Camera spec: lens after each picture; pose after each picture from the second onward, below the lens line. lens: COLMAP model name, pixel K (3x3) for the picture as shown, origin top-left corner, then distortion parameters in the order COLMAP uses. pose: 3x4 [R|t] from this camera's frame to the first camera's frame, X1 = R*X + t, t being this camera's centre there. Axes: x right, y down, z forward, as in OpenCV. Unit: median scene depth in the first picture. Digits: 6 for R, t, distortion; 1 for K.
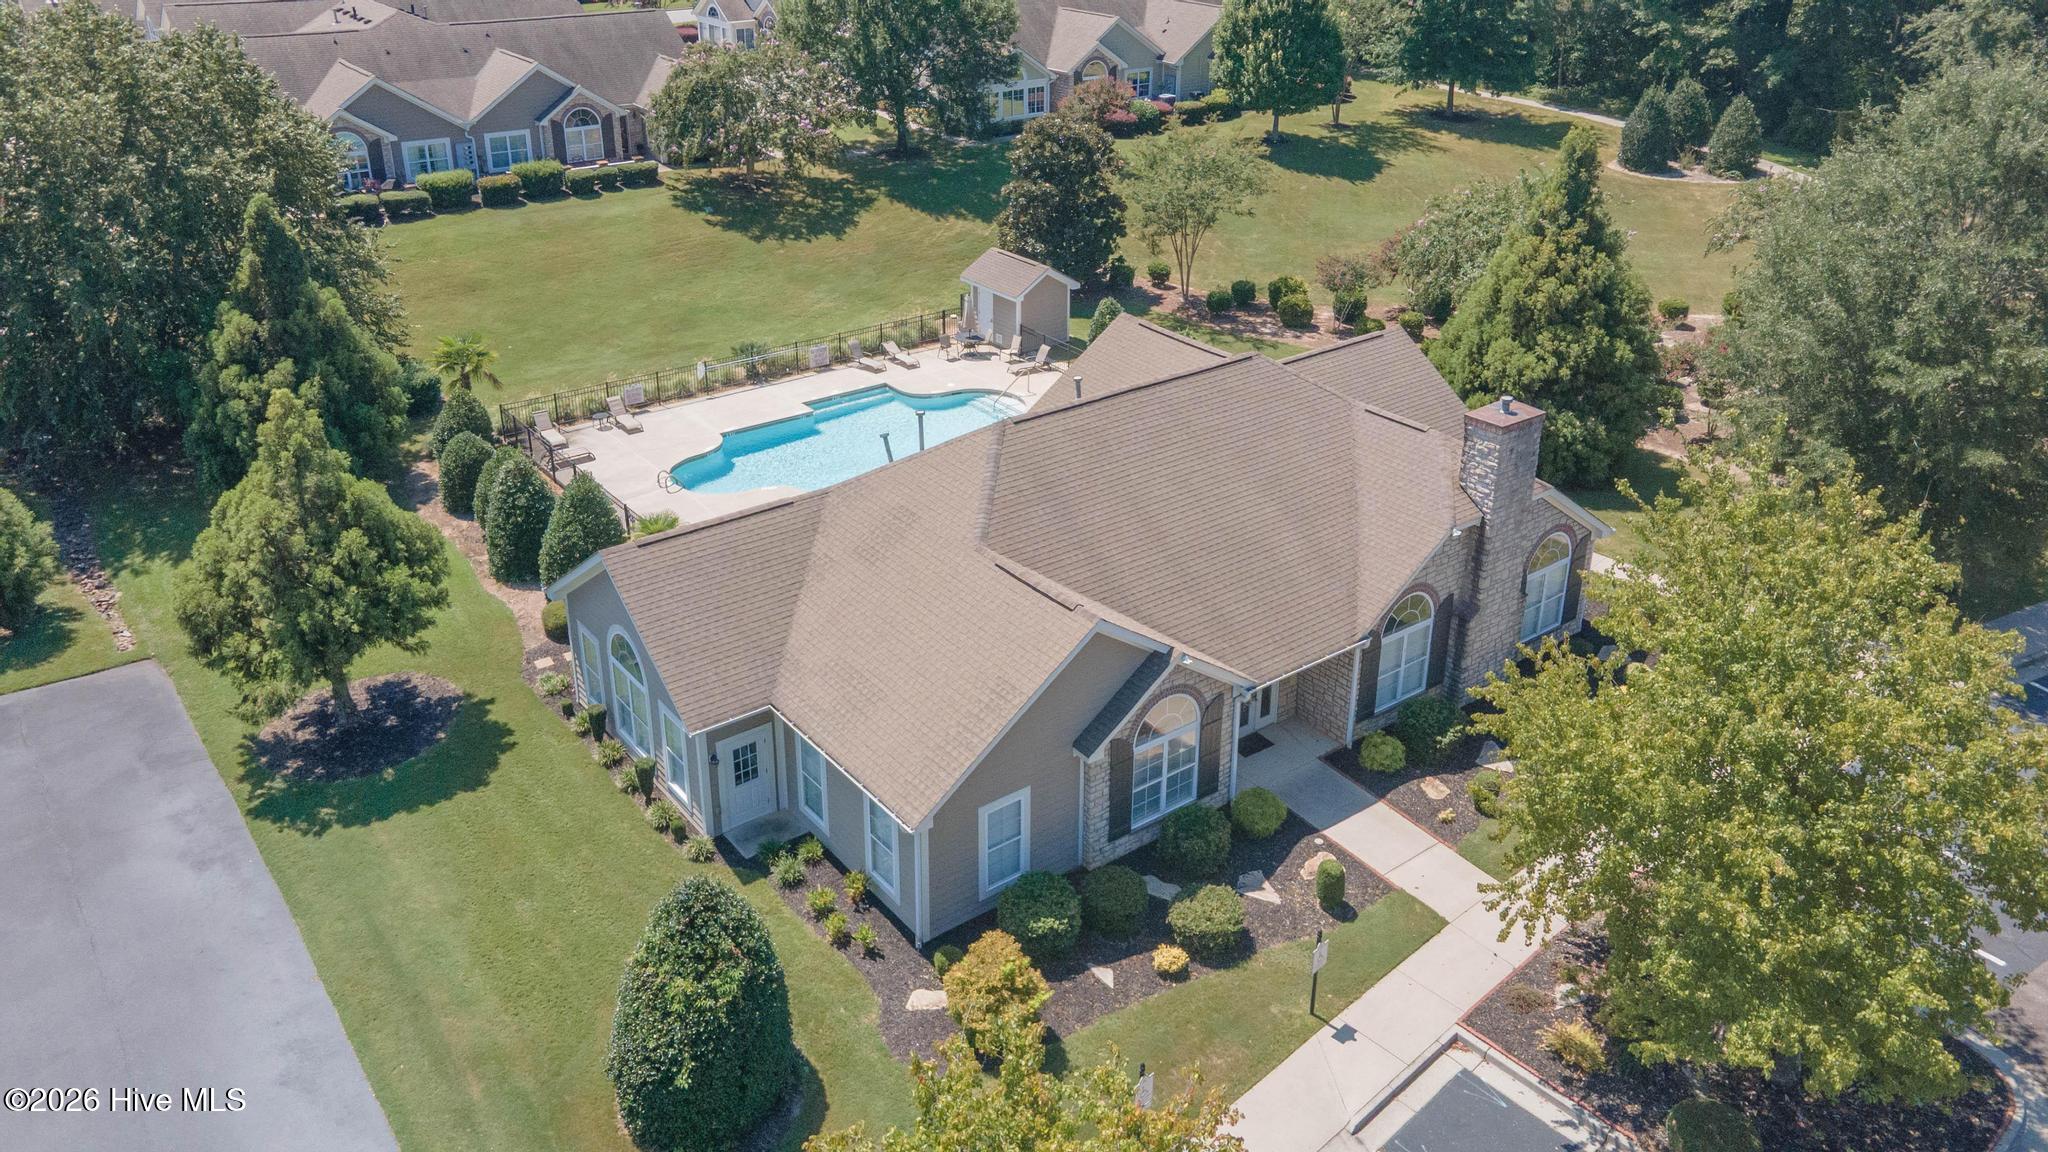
lens RADIAL K [[1499.4, 0, 1024.0], [0, 1499.4, 576.0], [0, 0, 1]] dist [0.026400, 0.012821]
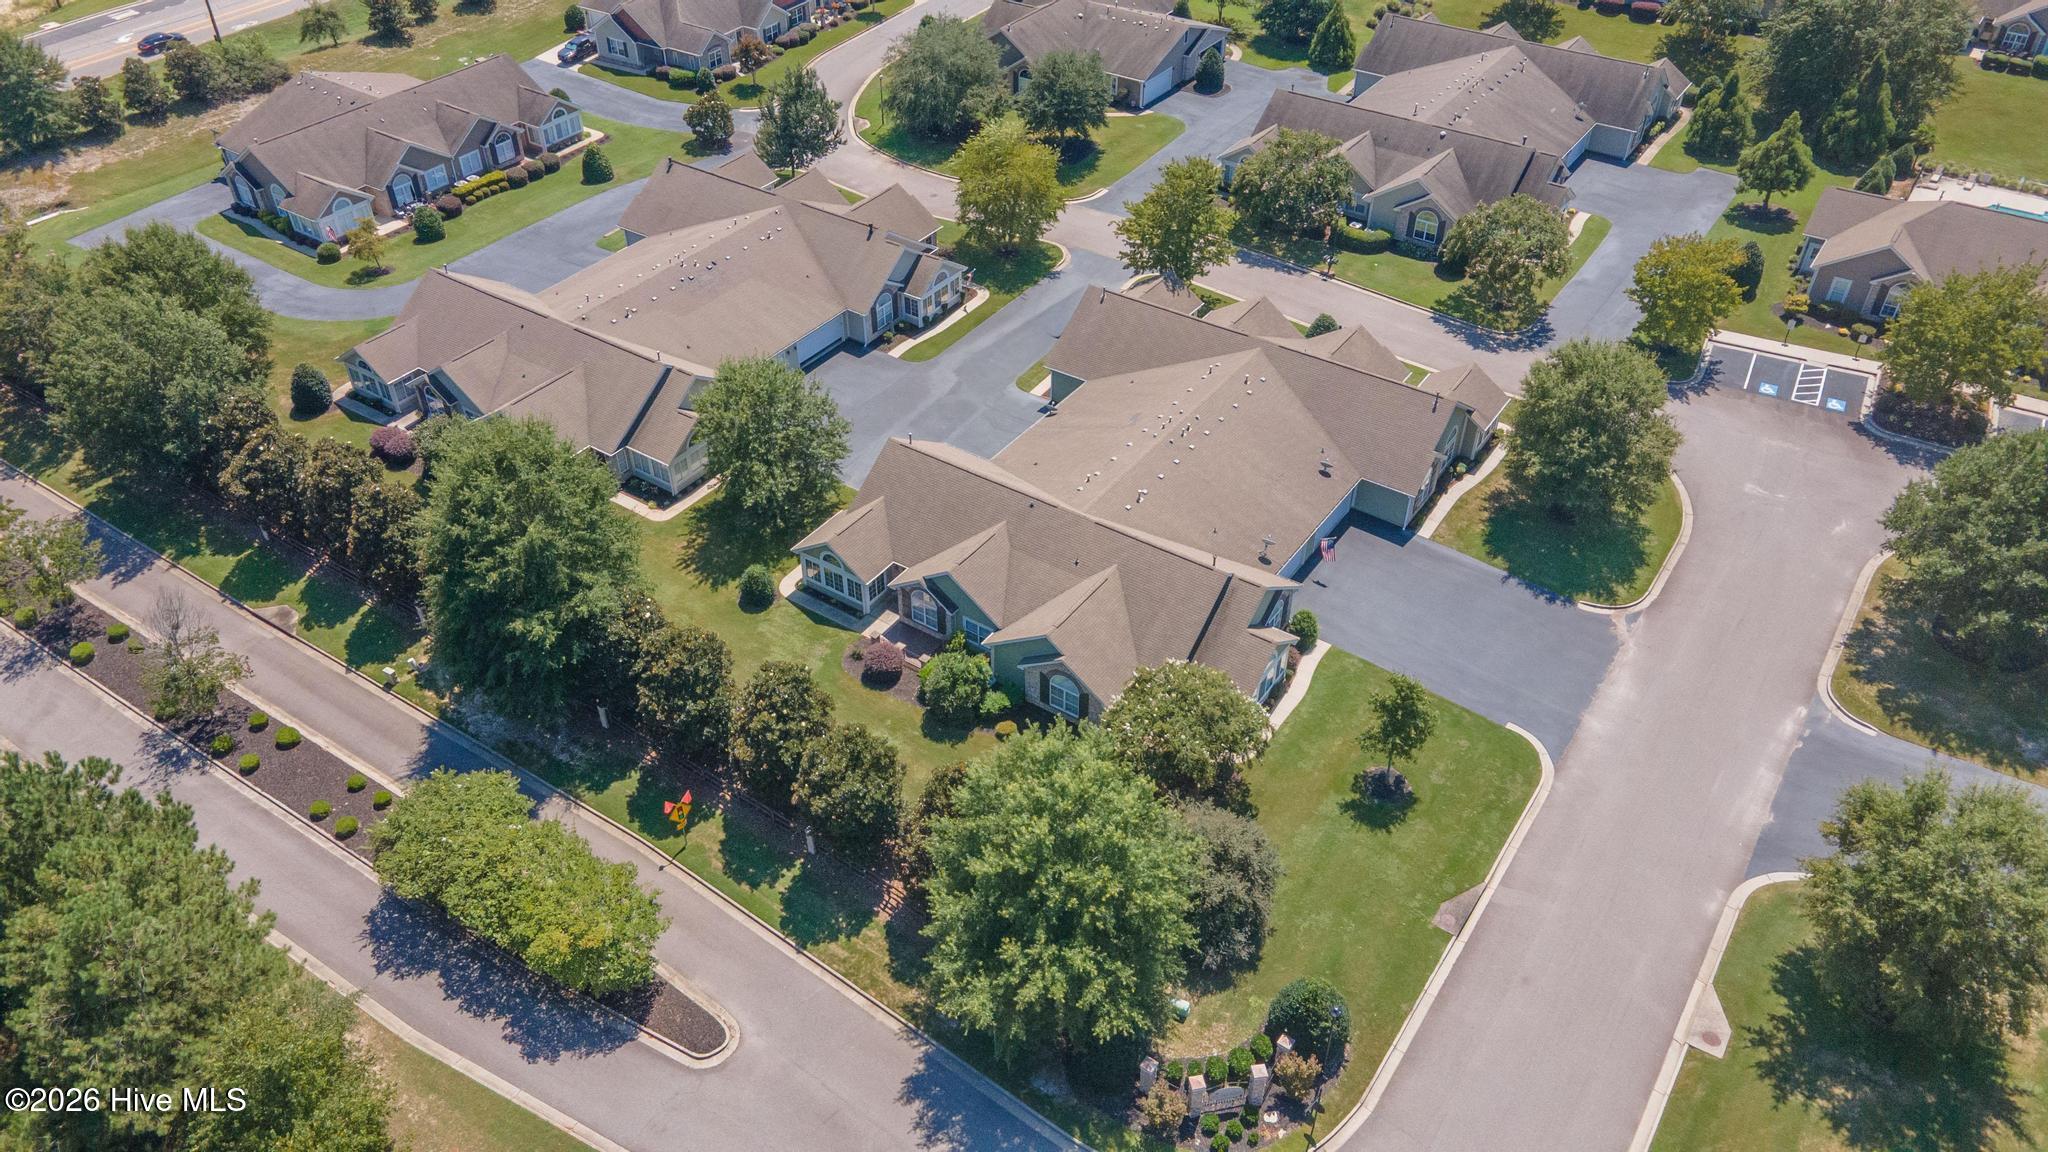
lens RADIAL K [[1499.4, 0, 1024.0], [0, 1499.4, 576.0], [0, 0, 1]] dist [0.026400, 0.012821]
pose [[0.315375, 0.596348, -0.738179, 1.429001], [-0.433583, 0.782487, 0.446901, -0.044847], [0.844123, 0.179120, 0.505343, -1.413137]]
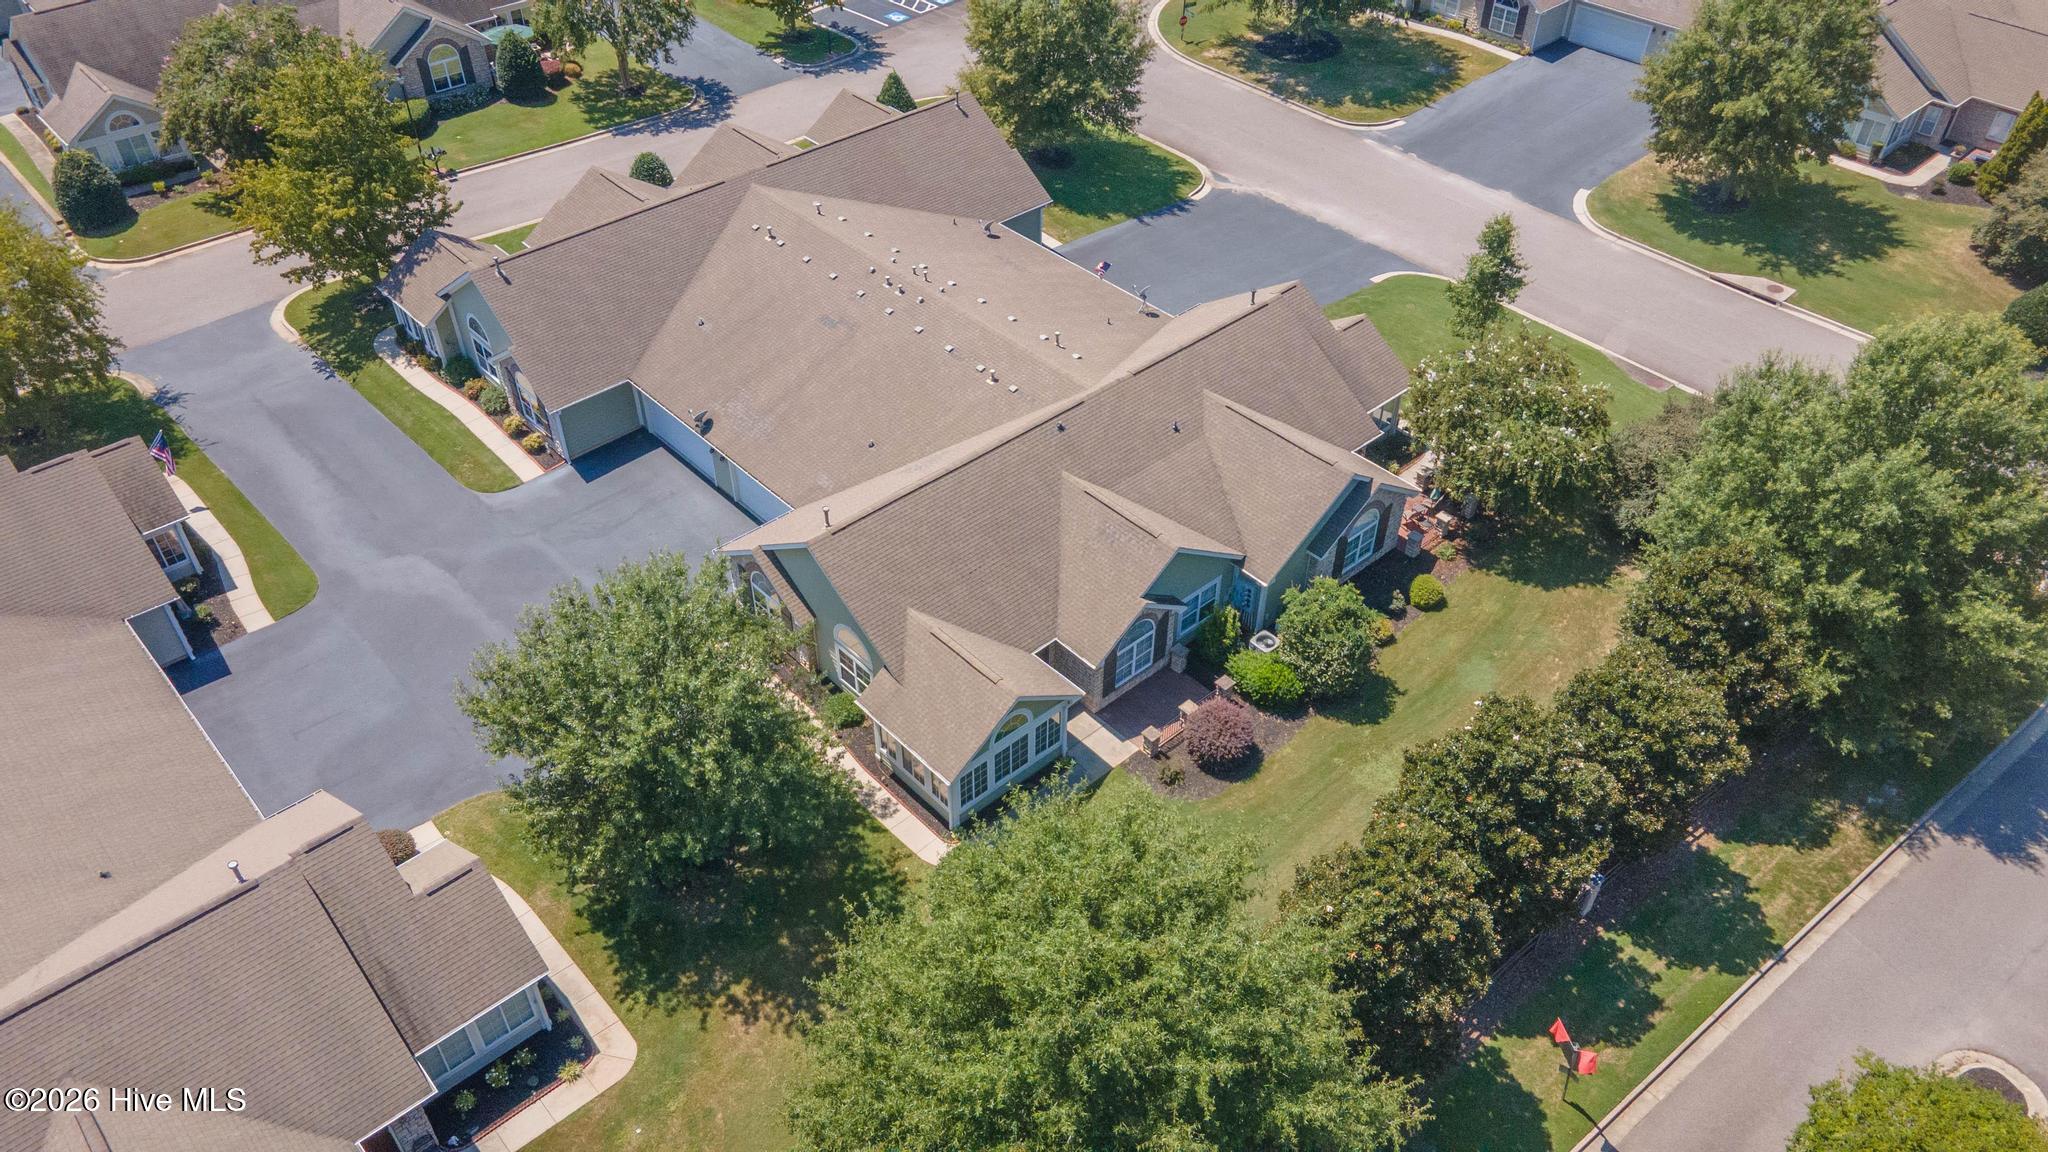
lens RADIAL K [[1497.9, 0, 1014.4], [0, 1497.9, 579.2], [0, 0, 1]] dist [-0.000880, 0.083907]
pose [[0.996285, -0.057757, 0.063883, 0.108396], [0.041171, 0.970940, 0.235754, 0.469718], [-0.075643, -0.232248, 0.969711, -1.593417]]
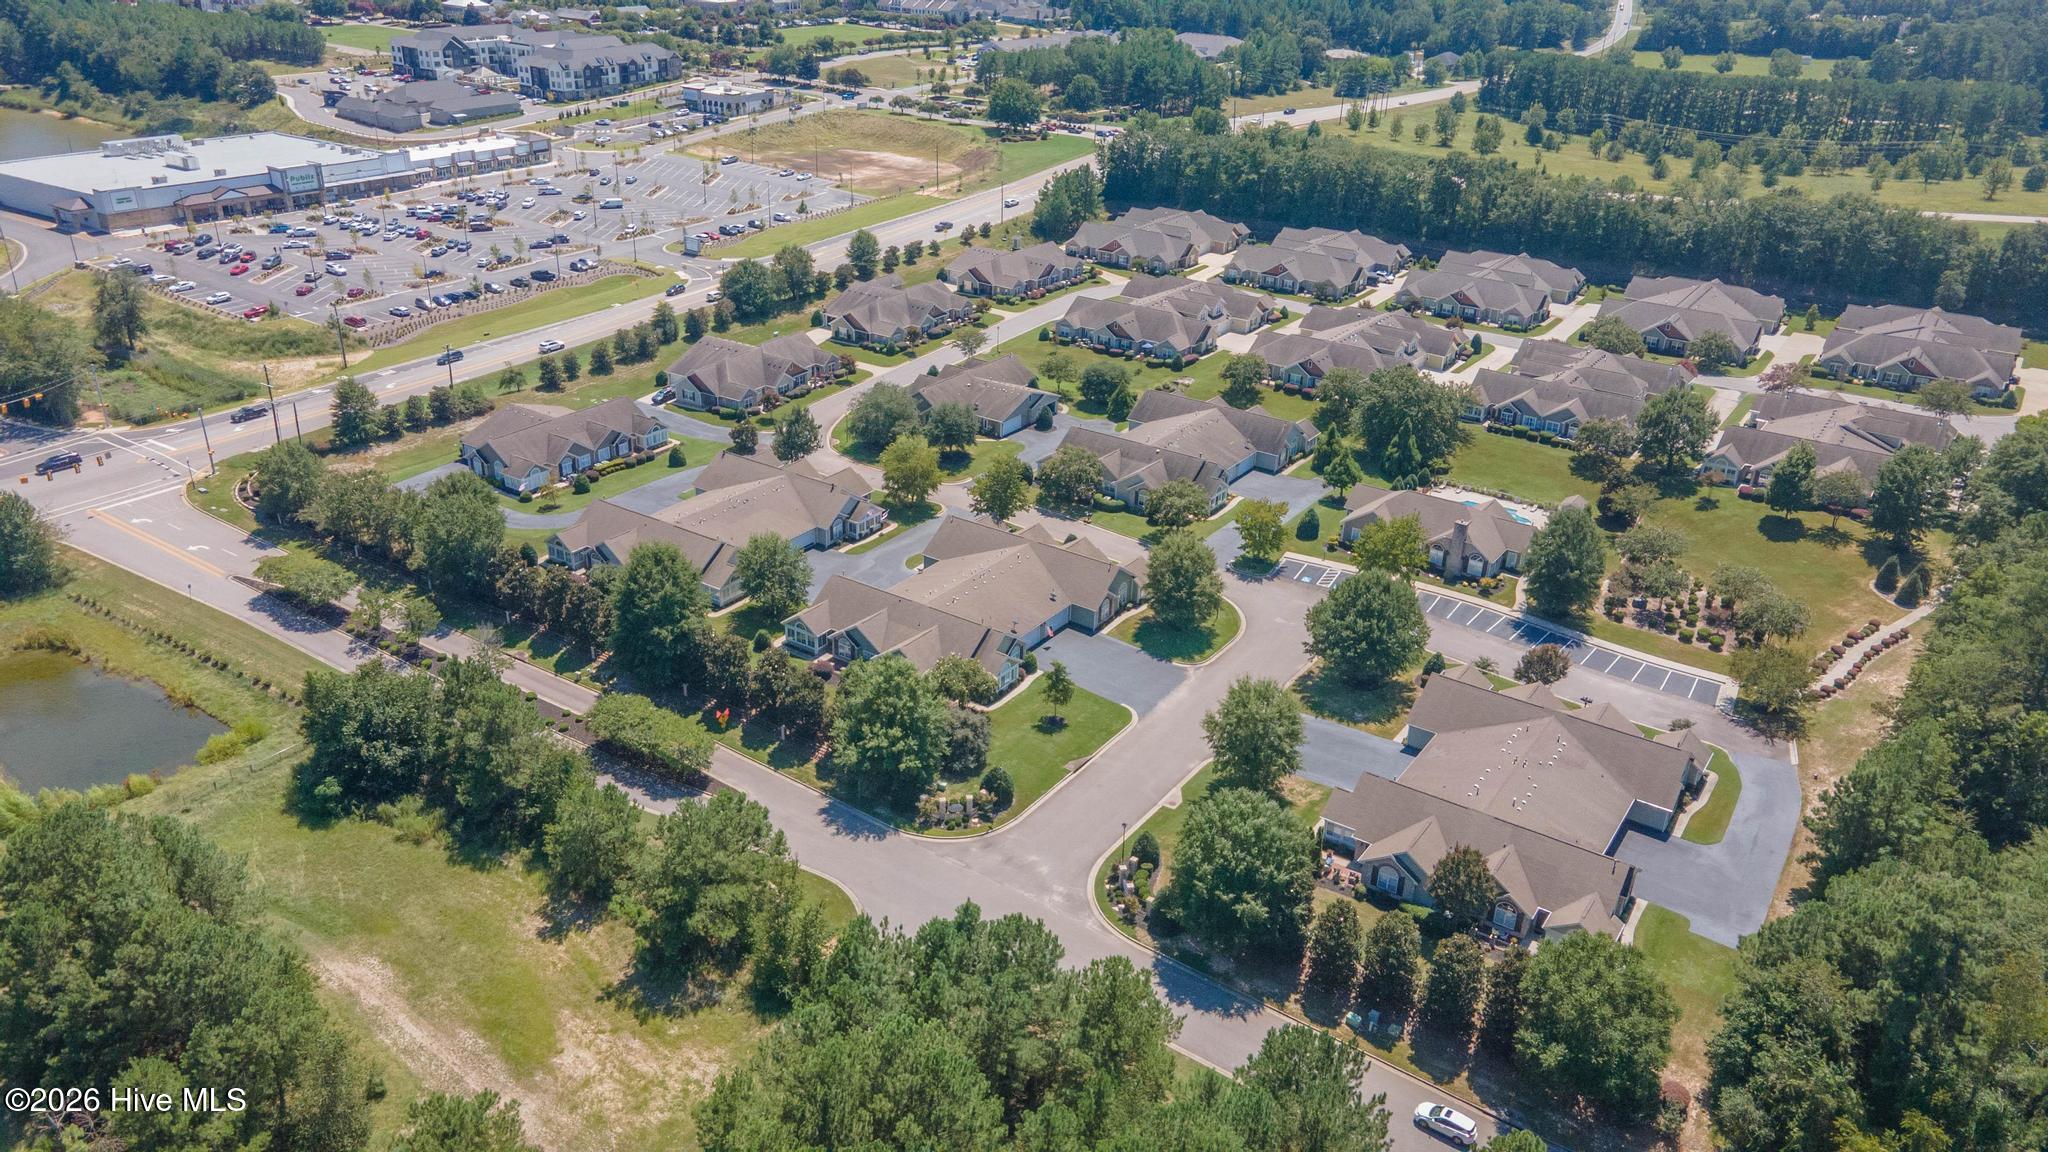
lens RADIAL K [[1499.4, 0, 1024.0], [0, 1499.4, 576.0], [0, 0, 1]] dist [0.026400, 0.012821]
pose [[0.313926, 0.412802, -0.855012, 3.073316], [-0.459912, 0.853947, 0.243427, -0.363149], [0.830621, 0.316812, 0.457929, -1.906158]]
